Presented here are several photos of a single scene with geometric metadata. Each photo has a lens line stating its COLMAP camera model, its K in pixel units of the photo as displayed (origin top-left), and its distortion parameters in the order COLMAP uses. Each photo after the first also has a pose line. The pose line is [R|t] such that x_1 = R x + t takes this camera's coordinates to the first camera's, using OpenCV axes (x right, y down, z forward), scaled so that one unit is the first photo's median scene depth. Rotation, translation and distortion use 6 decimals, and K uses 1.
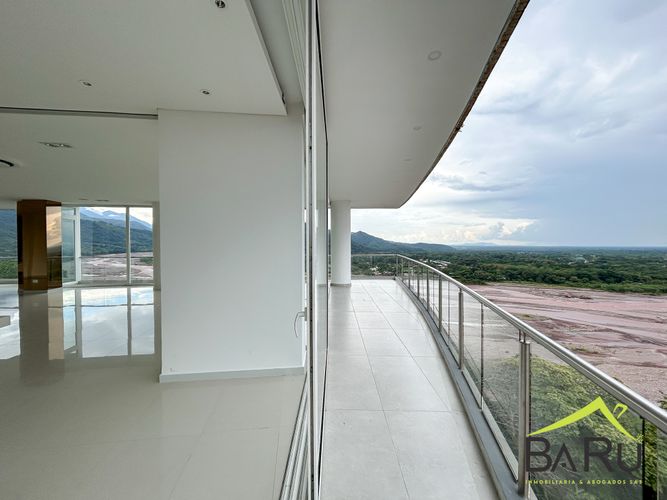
lens RADIAL K [[269.7, 0, 332.6], [0, 269.7, 247.1], [0, 0, 1]] dist [-0.002072, -0.000319]
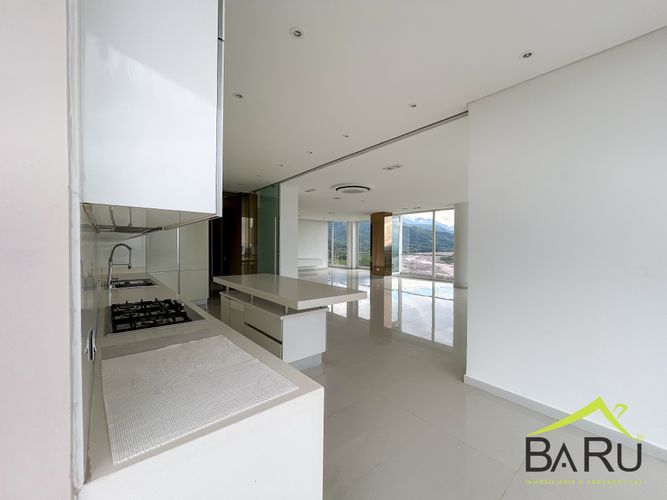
lens RADIAL K [[269.7, 0, 332.6], [0, 269.7, 247.1], [0, 0, 1]] dist [-0.002072, -0.000319]
pose [[0.538385, 0.014921, -0.842567, -0.022662], [-0.017860, 0.999821, 0.006293, 0.002392], [0.842510, 0.011660, 0.538555, 0.016453]]
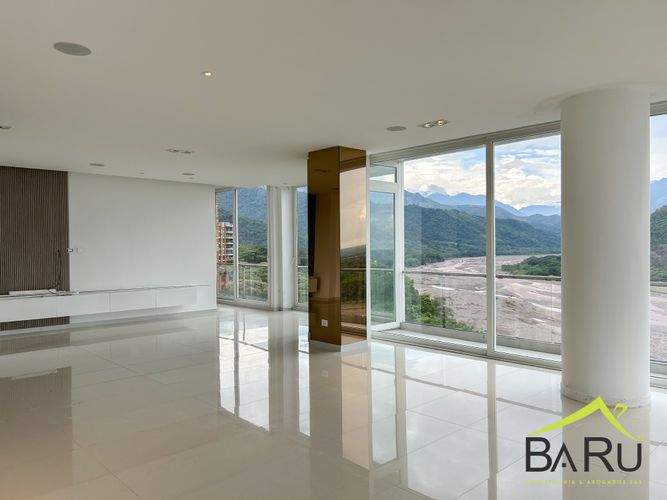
lens RADIAL K [[525.5, 0, 336.6], [0, 525.5, 252.4], [0, 0, 1]] dist [0.020180, -0.005121]
pose [[0.601452, 0.012602, -0.798809, -0.298673], [-0.006460, 0.999920, 0.010910, -0.006045], [0.798883, -0.001401, 0.601485, 0.382108]]
